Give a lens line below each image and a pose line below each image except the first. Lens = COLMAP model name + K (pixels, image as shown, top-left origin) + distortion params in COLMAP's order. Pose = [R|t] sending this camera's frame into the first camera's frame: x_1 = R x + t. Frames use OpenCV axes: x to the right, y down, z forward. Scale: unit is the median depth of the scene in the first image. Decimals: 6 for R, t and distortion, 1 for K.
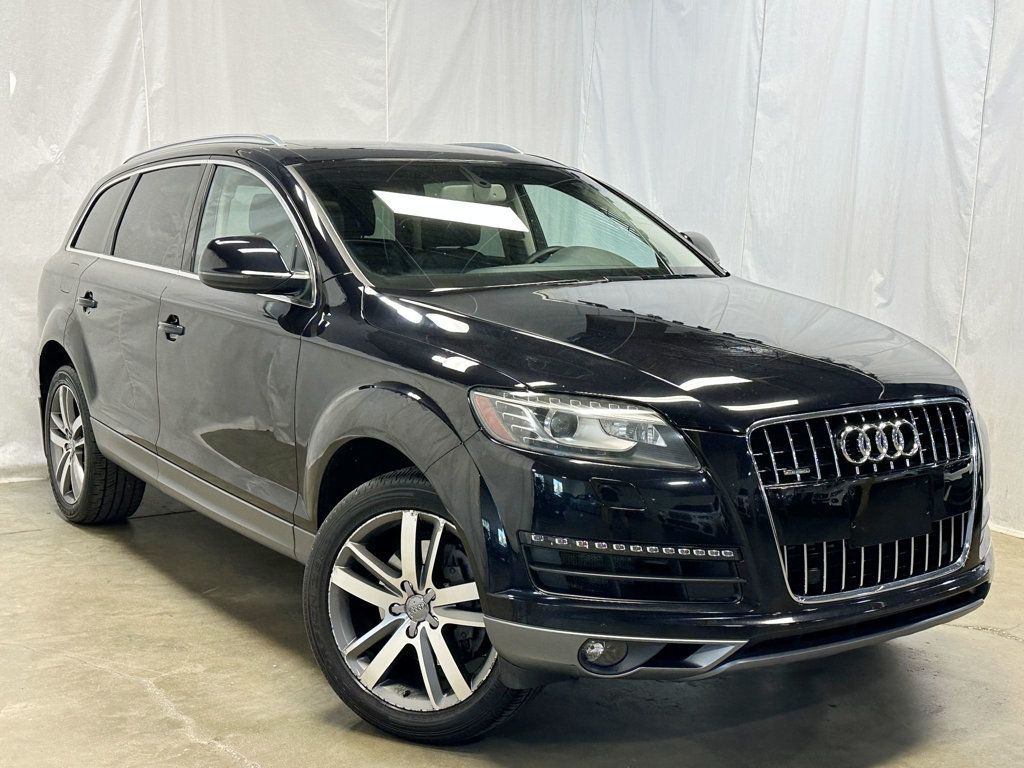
lens RADIAL K [[1338.3, 0, 512.0], [0, 1338.3, 384.0], [0, 0, 1]] dist [0.275862, -0.732839]
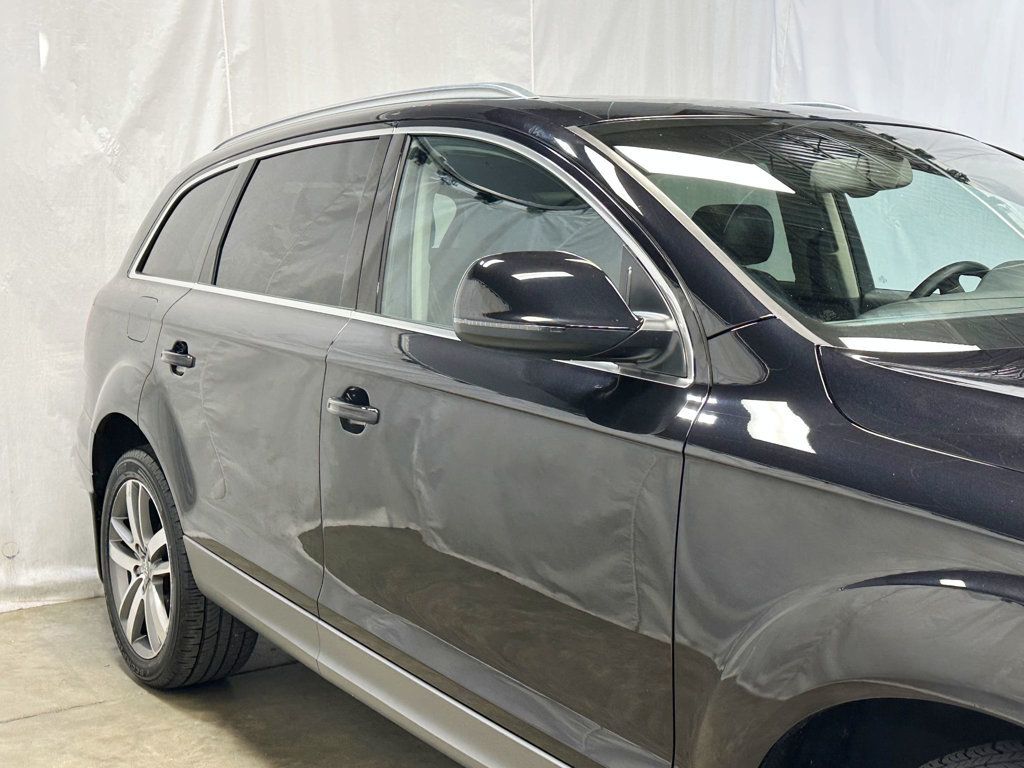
lens RADIAL K [[1338.3, 0, 512.0], [0, 1338.3, 384.0], [0, 0, 1]] dist [0.275862, -0.732839]
pose [[0.999888, -0.009962, 0.011136, -0.146757], [0.010102, 0.999869, -0.012607, -0.034580], [-0.011009, 0.012718, 0.999859, 0.324415]]
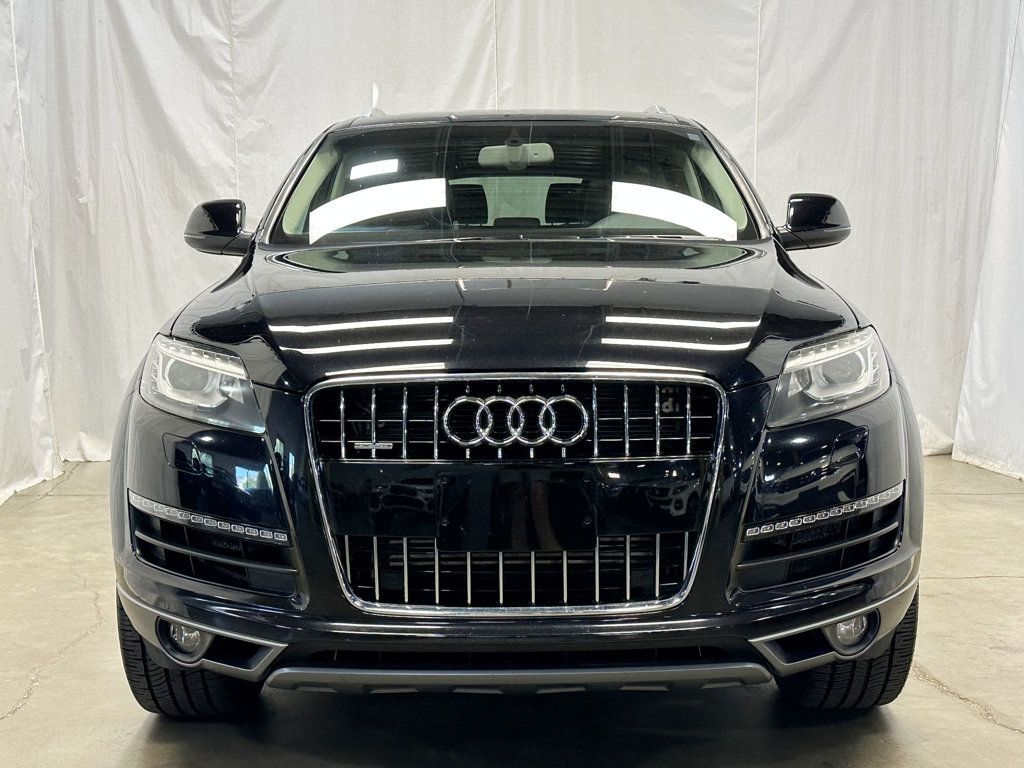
lens RADIAL K [[1338.3, 0, 512.0], [0, 1338.3, 384.0], [0, 0, 1]] dist [0.275862, -0.732839]
pose [[0.818742, 0.046947, -0.572238, 0.396963], [-0.063288, 0.997958, -0.008677, 0.016054], [0.570662, 0.043320, 0.820041, 0.211831]]
